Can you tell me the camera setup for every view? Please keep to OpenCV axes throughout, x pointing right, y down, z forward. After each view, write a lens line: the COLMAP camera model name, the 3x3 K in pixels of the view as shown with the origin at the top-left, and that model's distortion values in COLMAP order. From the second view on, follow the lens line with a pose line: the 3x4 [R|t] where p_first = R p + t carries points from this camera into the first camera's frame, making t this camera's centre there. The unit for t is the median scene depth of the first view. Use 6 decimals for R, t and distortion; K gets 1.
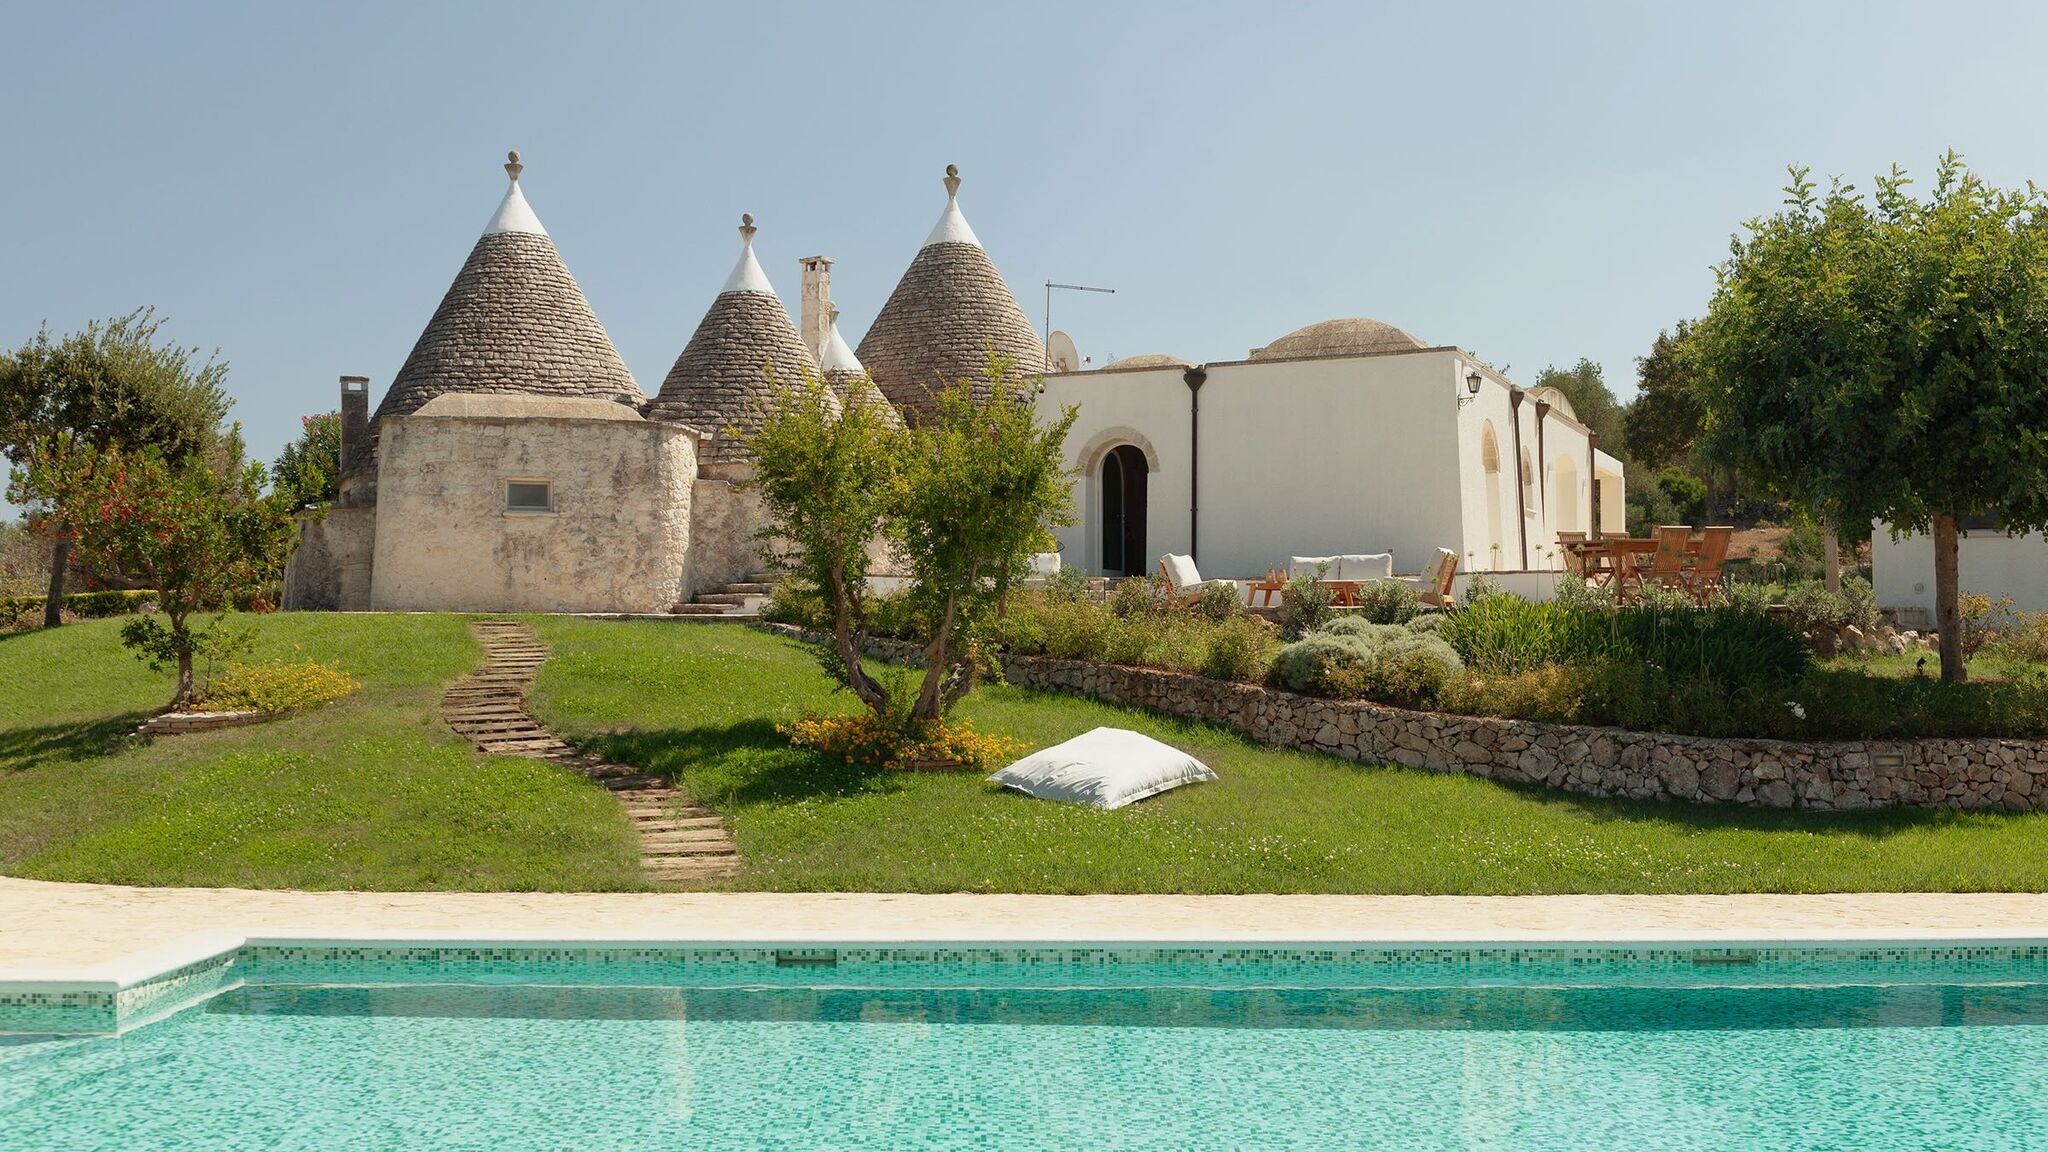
lens RADIAL K [[2117.2, 0, 965.3], [0, 2117.2, 616.5], [0, 0, 1]] dist [-0.041536, 0.000000]
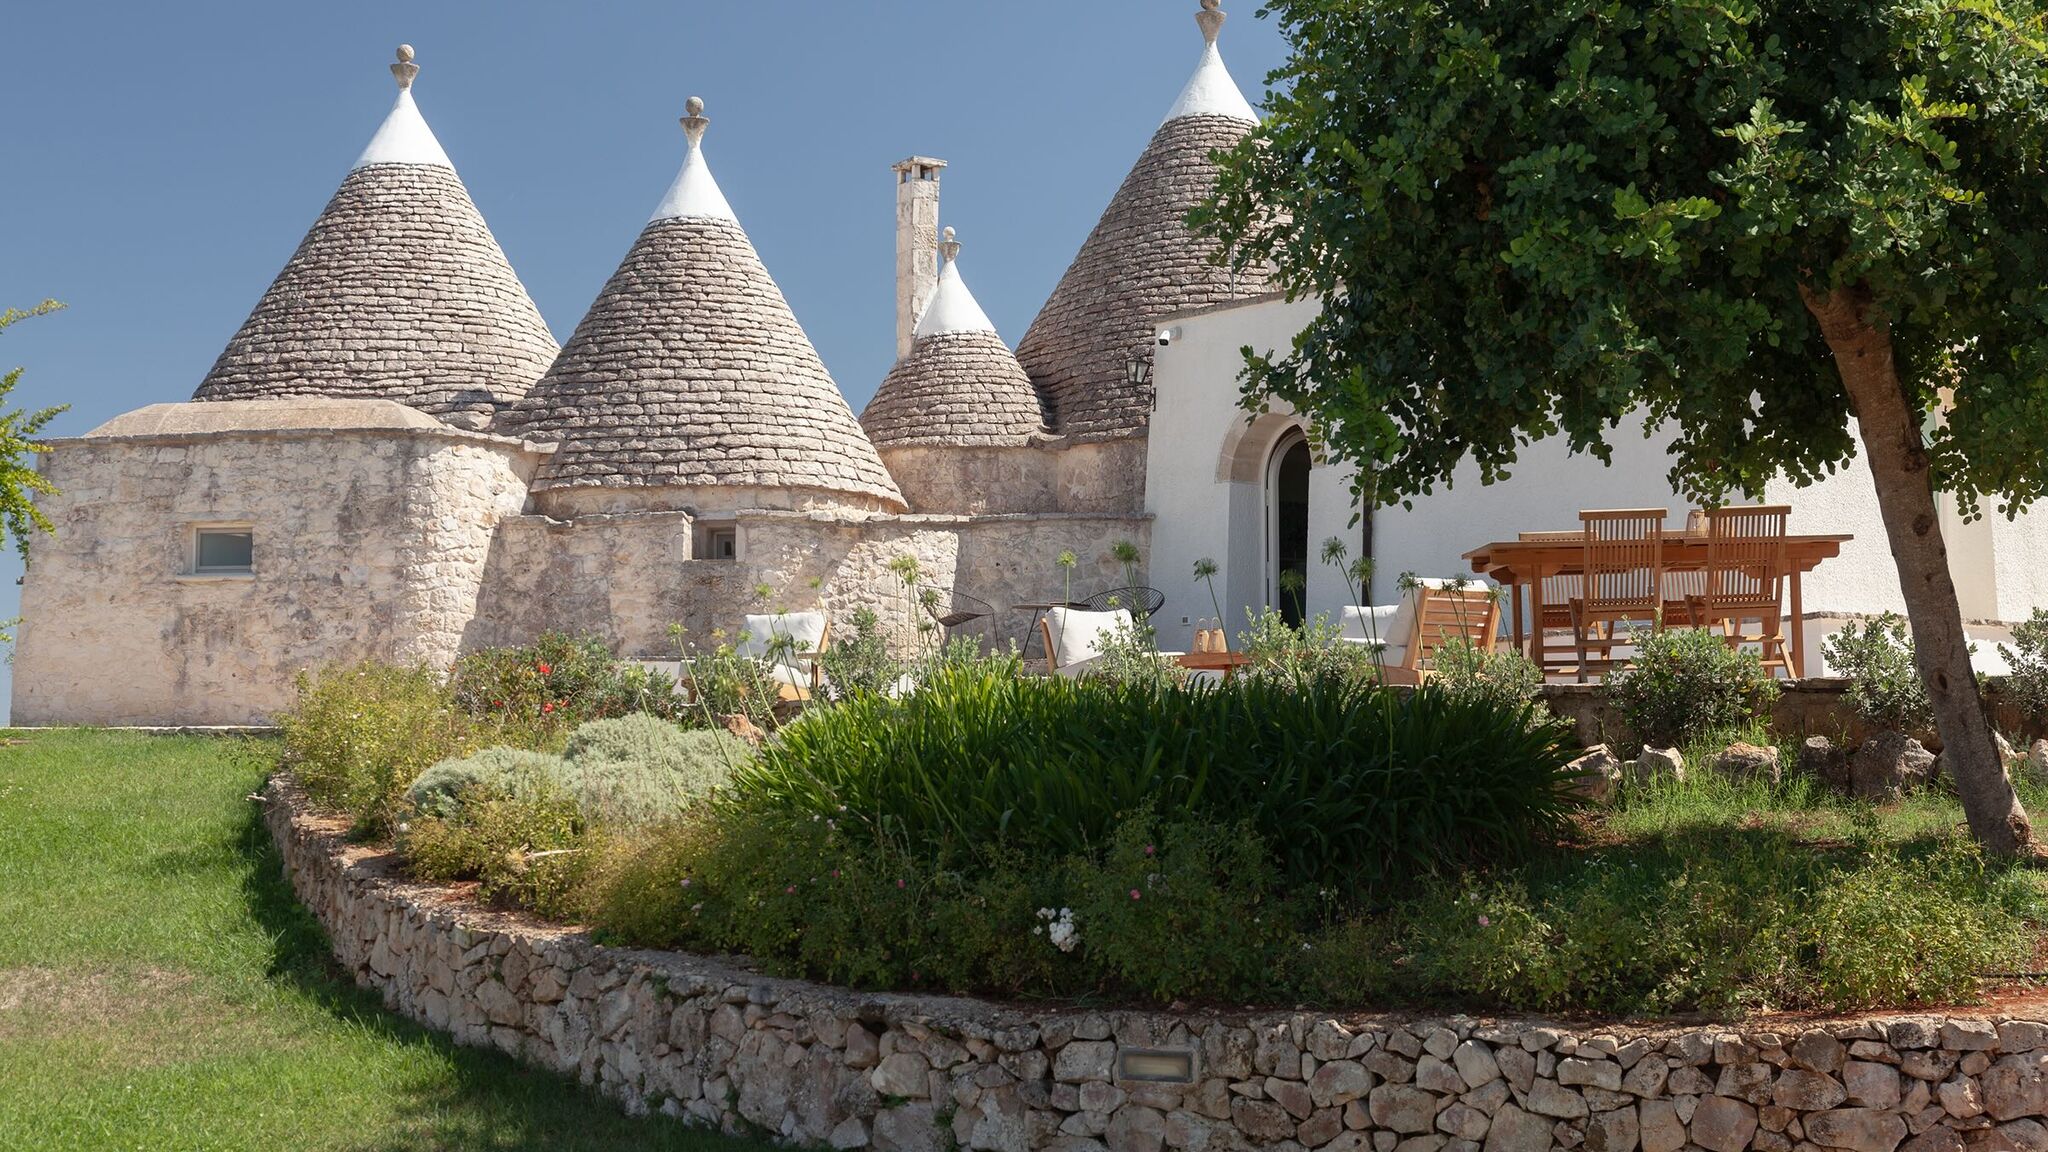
lens RADIAL K [[2852.6, 0, 1015.7], [0, 2852.6, 586.2], [0, 0, 1]] dist [-0.011494, 0.000000]
pose [[0.881788, -0.034256, -0.470400, 0.462886], [0.009271, 0.998425, -0.055330, 0.006123], [0.471555, 0.044428, 0.880717, 0.357399]]
